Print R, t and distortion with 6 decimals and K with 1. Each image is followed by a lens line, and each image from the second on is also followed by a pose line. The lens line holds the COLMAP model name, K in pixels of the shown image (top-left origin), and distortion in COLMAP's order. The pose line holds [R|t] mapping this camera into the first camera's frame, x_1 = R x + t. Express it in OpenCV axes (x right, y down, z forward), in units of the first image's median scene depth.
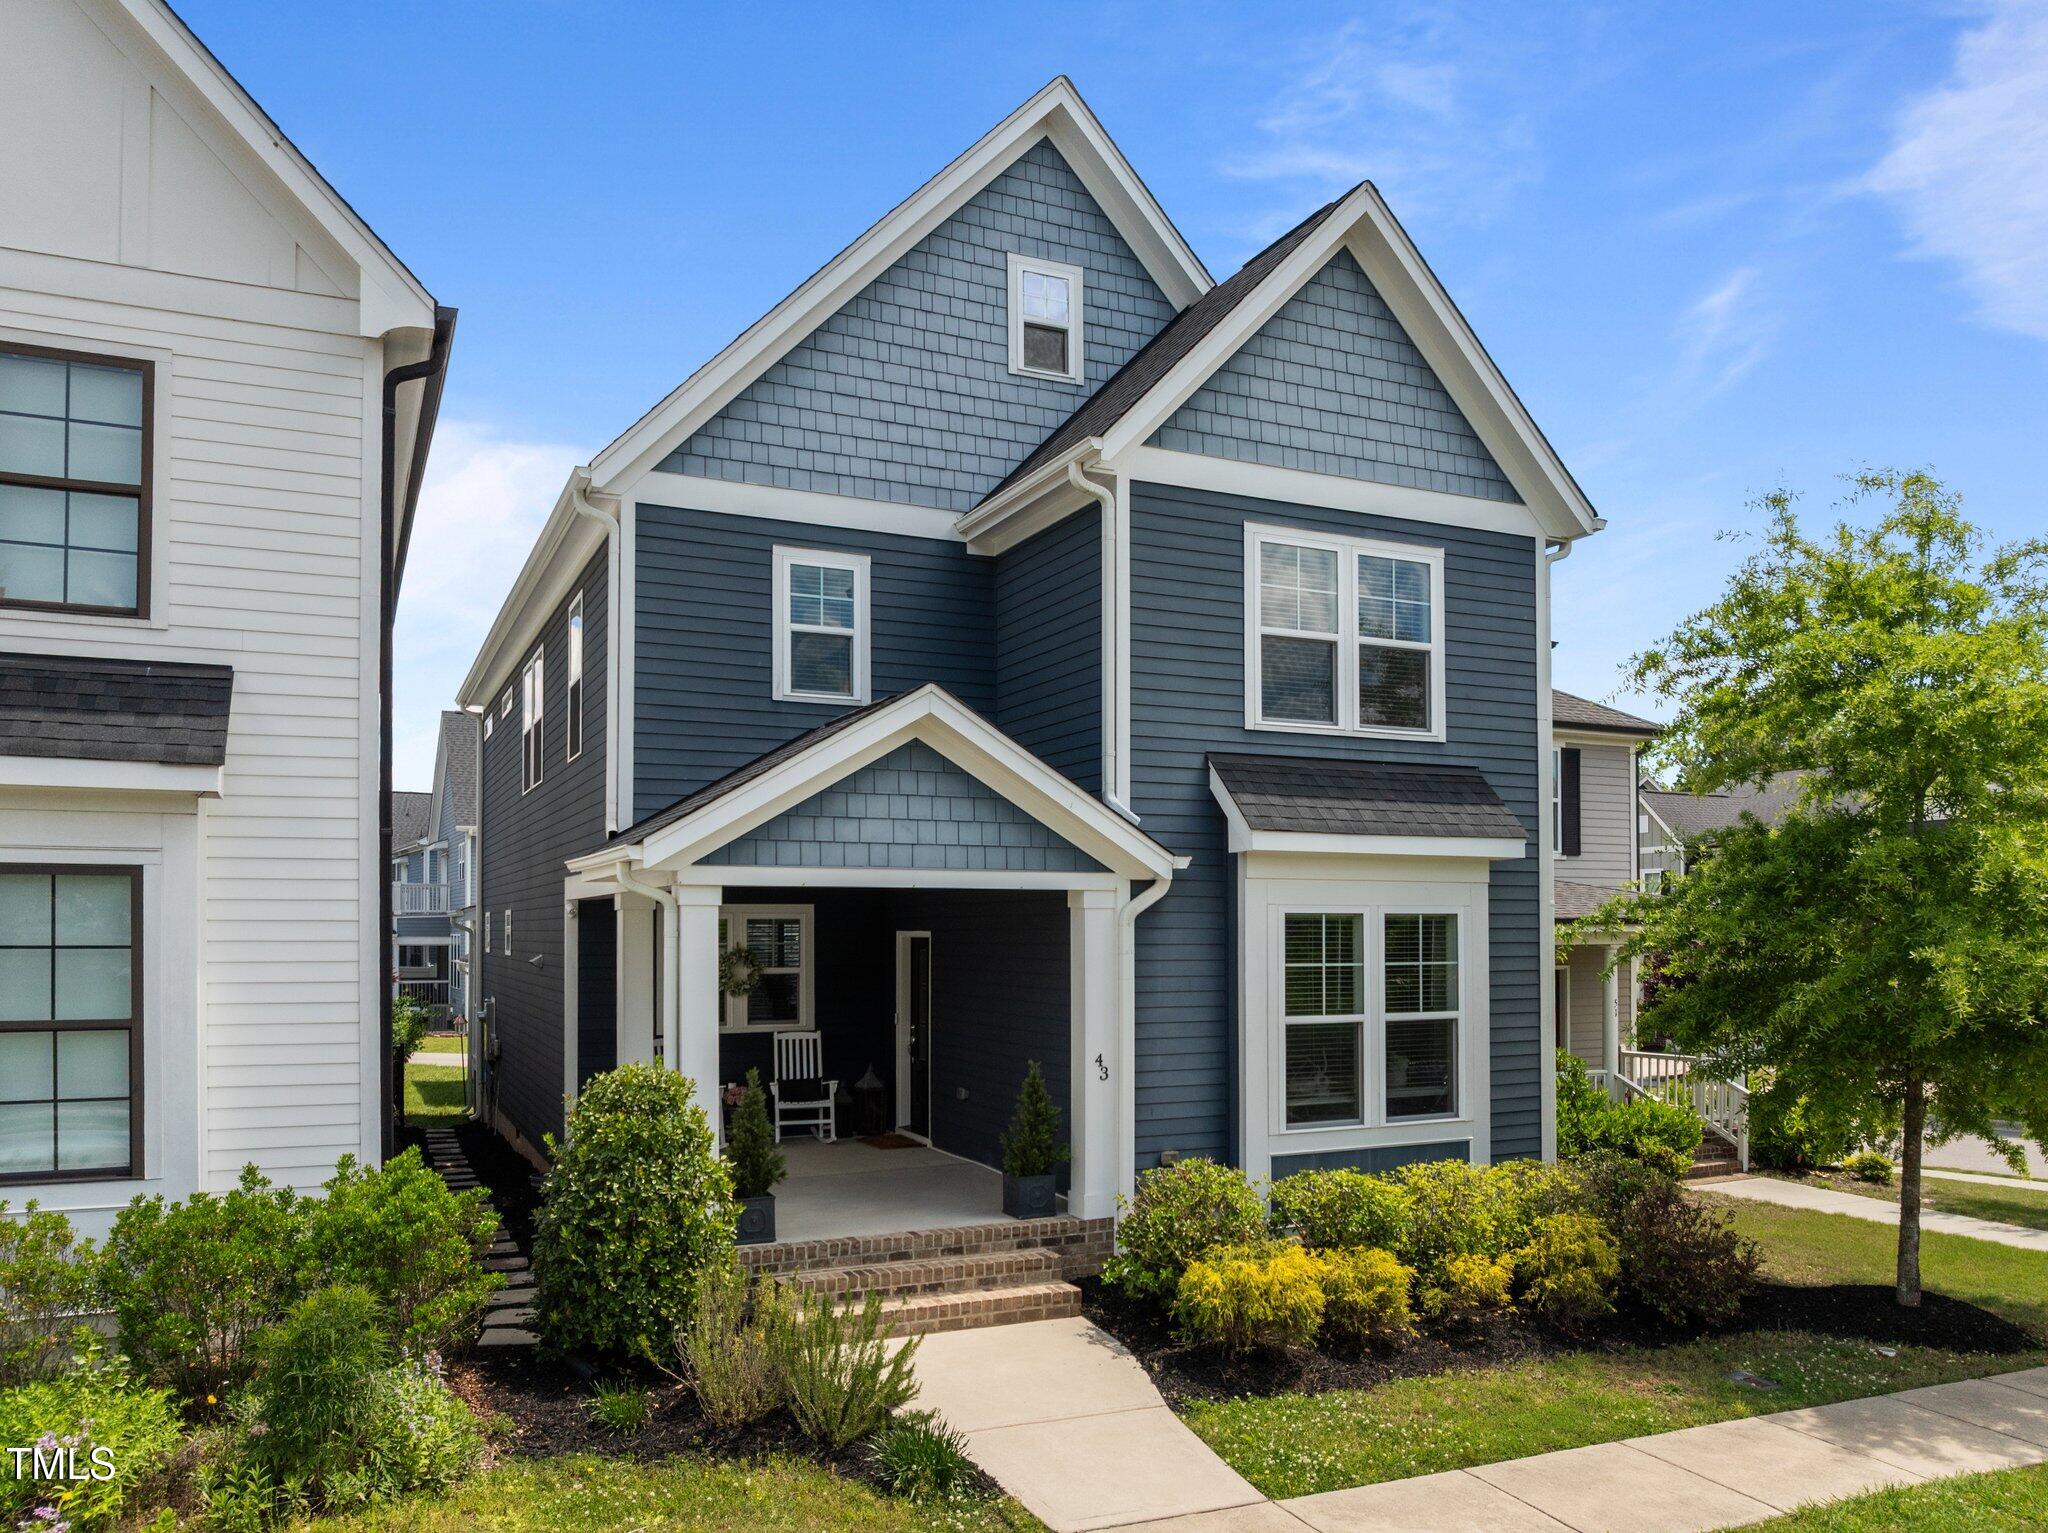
lens RADIAL K [[1515.2, 0, 1027.7], [0, 1515.2, 906.0], [0, 0, 1]] dist [-0.019776, -0.003216]
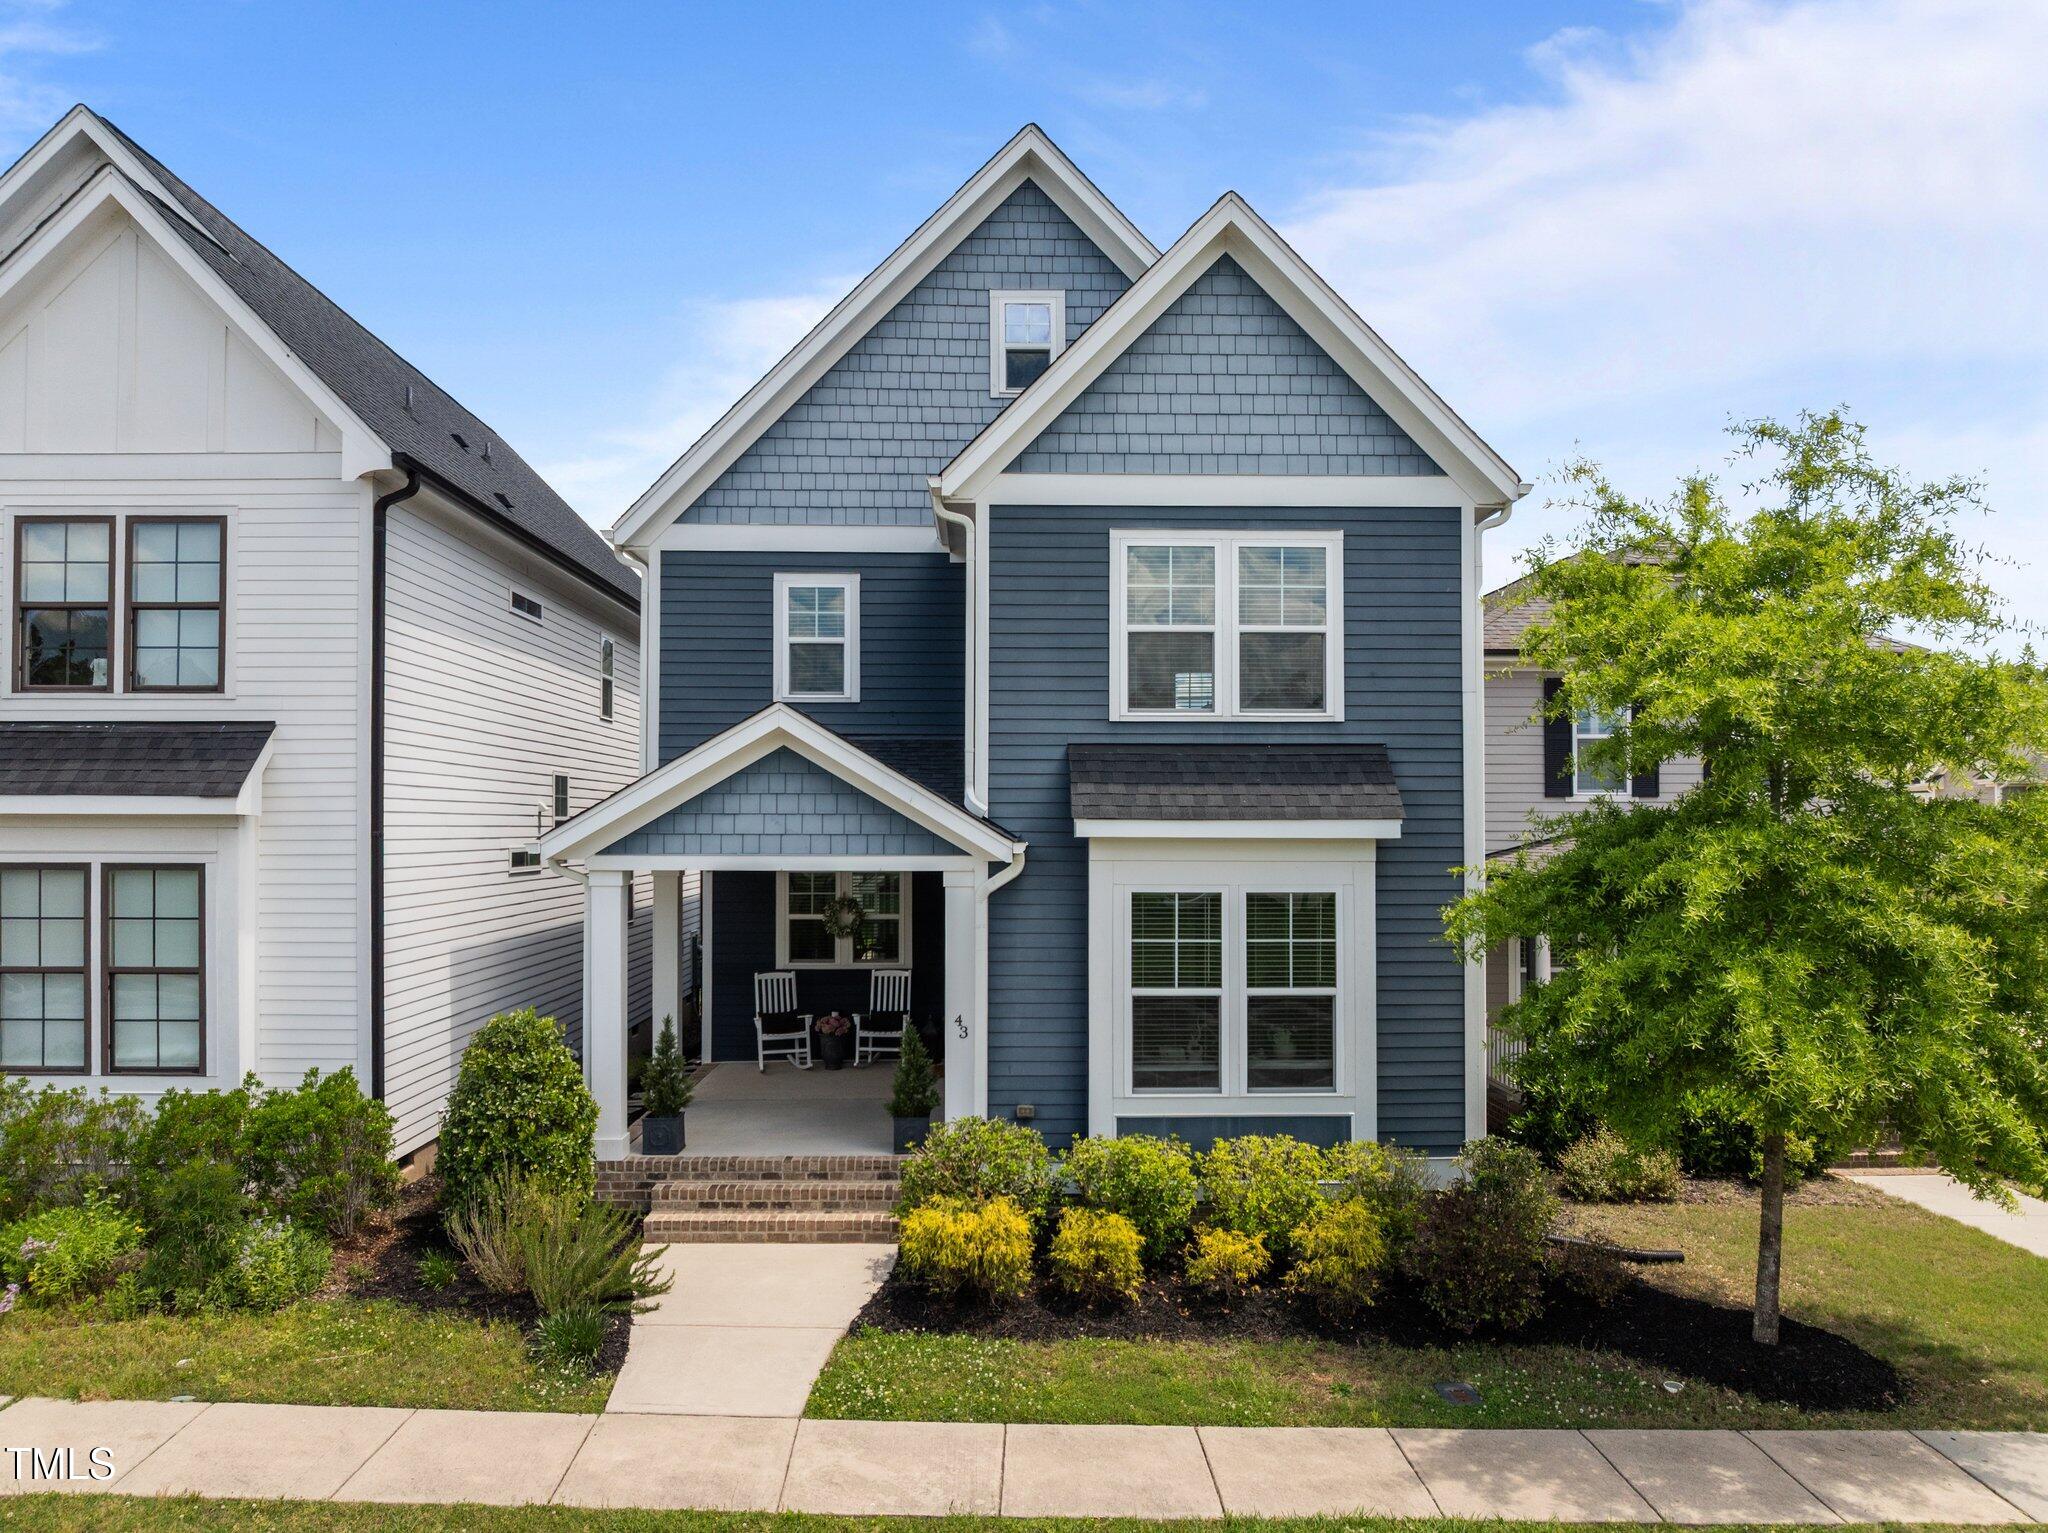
lens RADIAL K [[1482.1, 0, 1024.5], [0, 1482.1, 797.2], [0, 0, 1]] dist [-0.021332, -0.005320]
pose [[0.913995, -0.004552, -0.405701, 0.516374], [0.004385, 0.999989, -0.001342, -0.060721], [0.405703, -0.000553, 0.914005, 0.003801]]
